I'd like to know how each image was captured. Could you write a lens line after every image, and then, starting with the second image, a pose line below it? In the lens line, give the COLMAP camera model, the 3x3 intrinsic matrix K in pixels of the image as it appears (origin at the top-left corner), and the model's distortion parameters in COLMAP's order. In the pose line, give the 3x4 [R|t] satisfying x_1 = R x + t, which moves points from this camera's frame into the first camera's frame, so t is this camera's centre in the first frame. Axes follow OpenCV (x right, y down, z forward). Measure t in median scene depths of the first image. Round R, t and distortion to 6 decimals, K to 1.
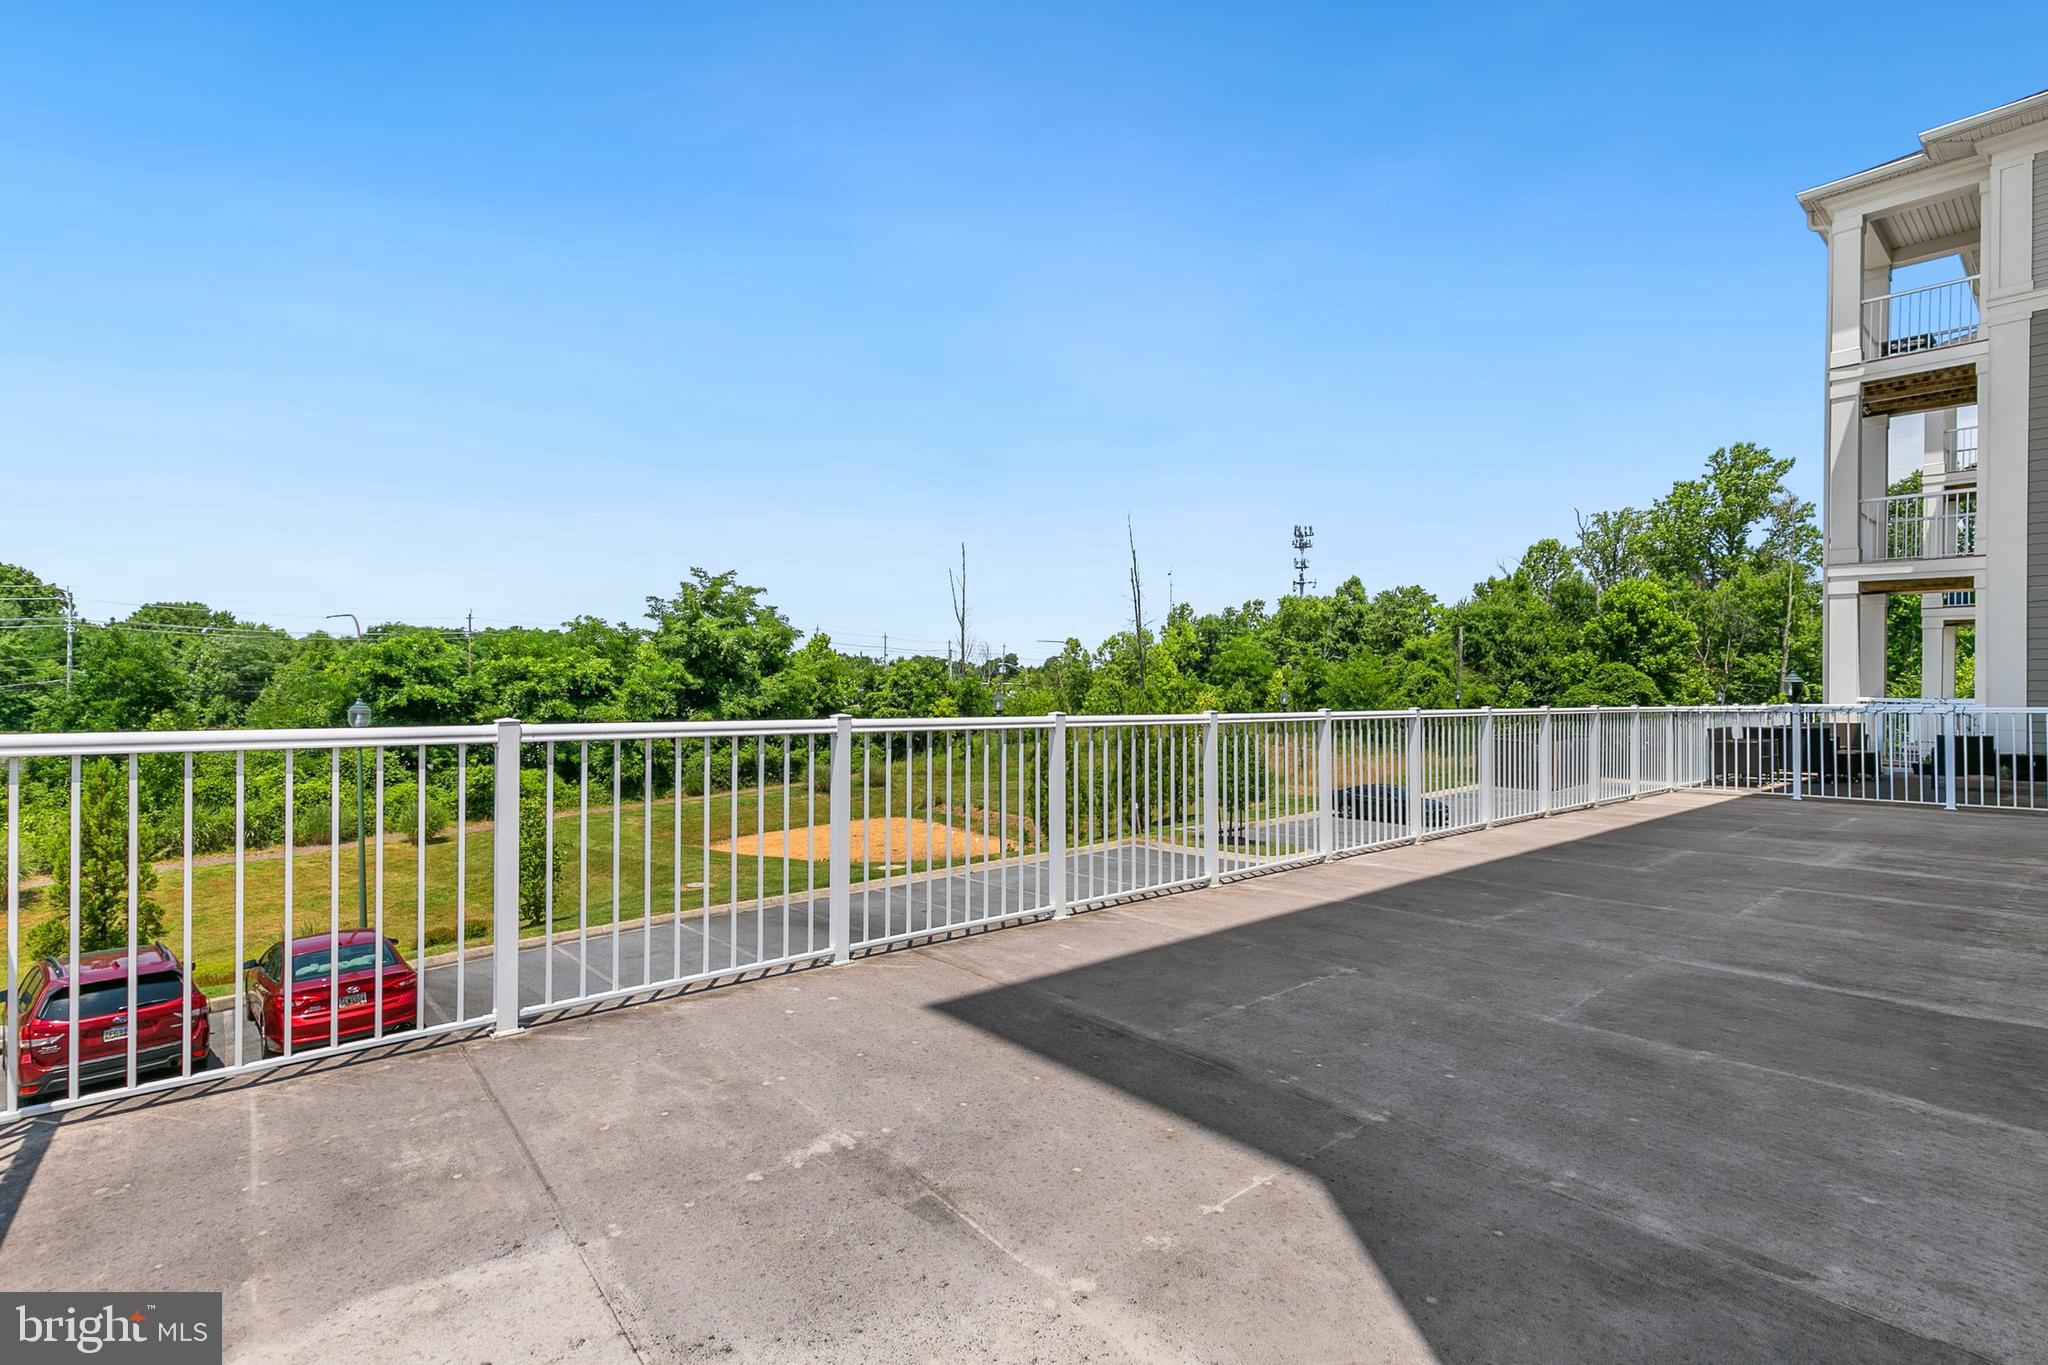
lens RADIAL K [[932.4, 0, 1038.6], [0, 932.4, 686.0], [0, 0, 1]] dist [0.006074, -0.002330]
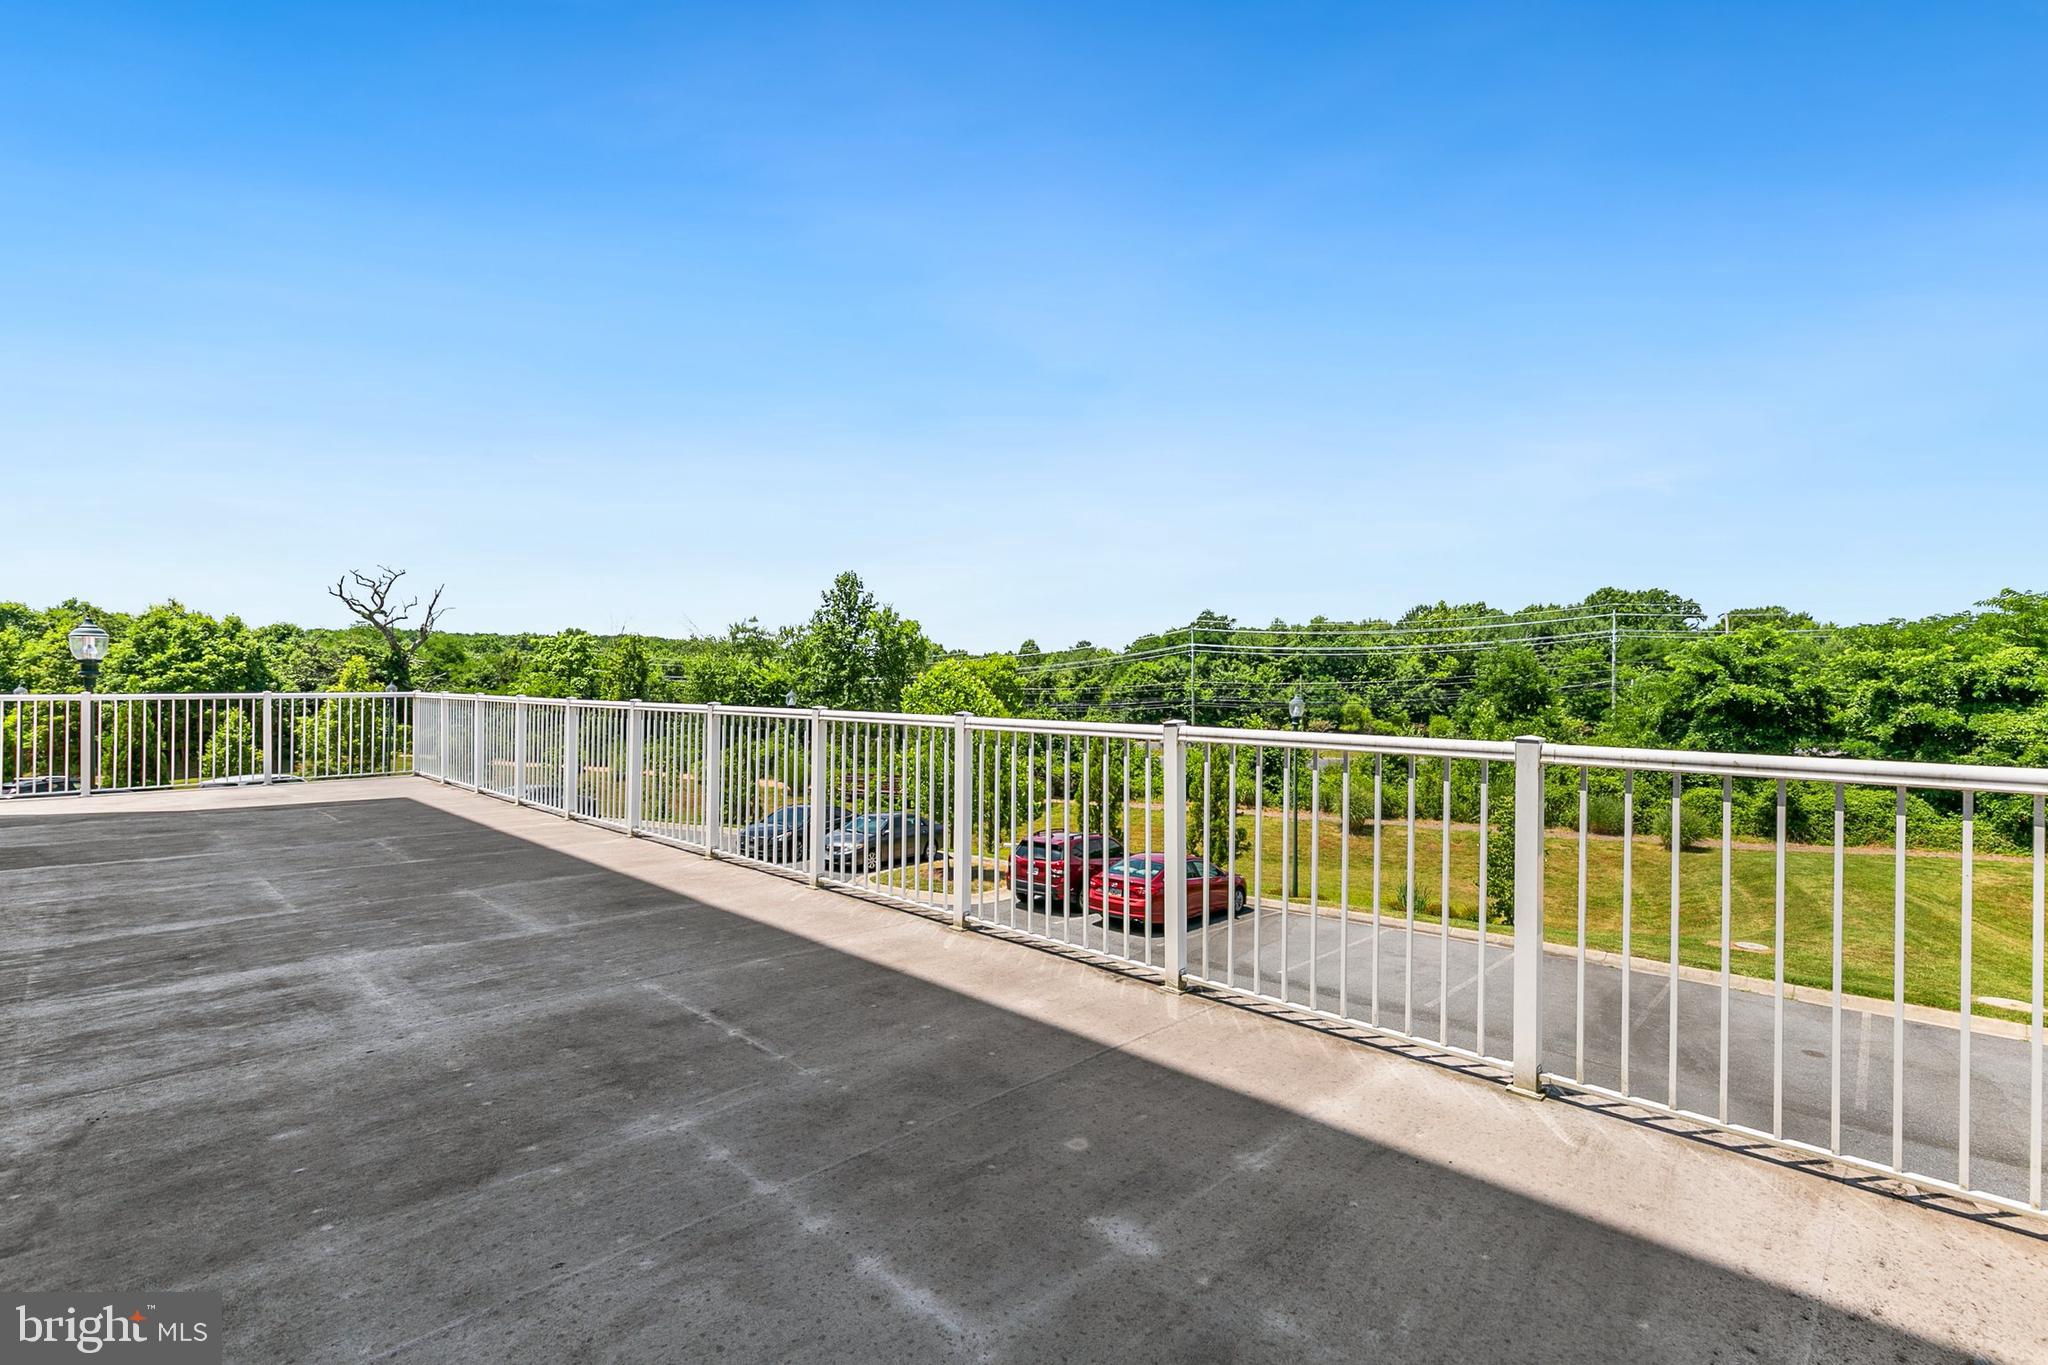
lens RADIAL K [[932.4, 0, 1029.0], [0, 932.4, 679.4], [0, 0, 1]] dist [0.006074, -0.002330]
pose [[0.115605, -0.009177, -0.993253, 2.058366], [0.001053, 0.999958, -0.009116, 0.018153], [0.993295, 0.000008, 0.115610, 2.190621]]
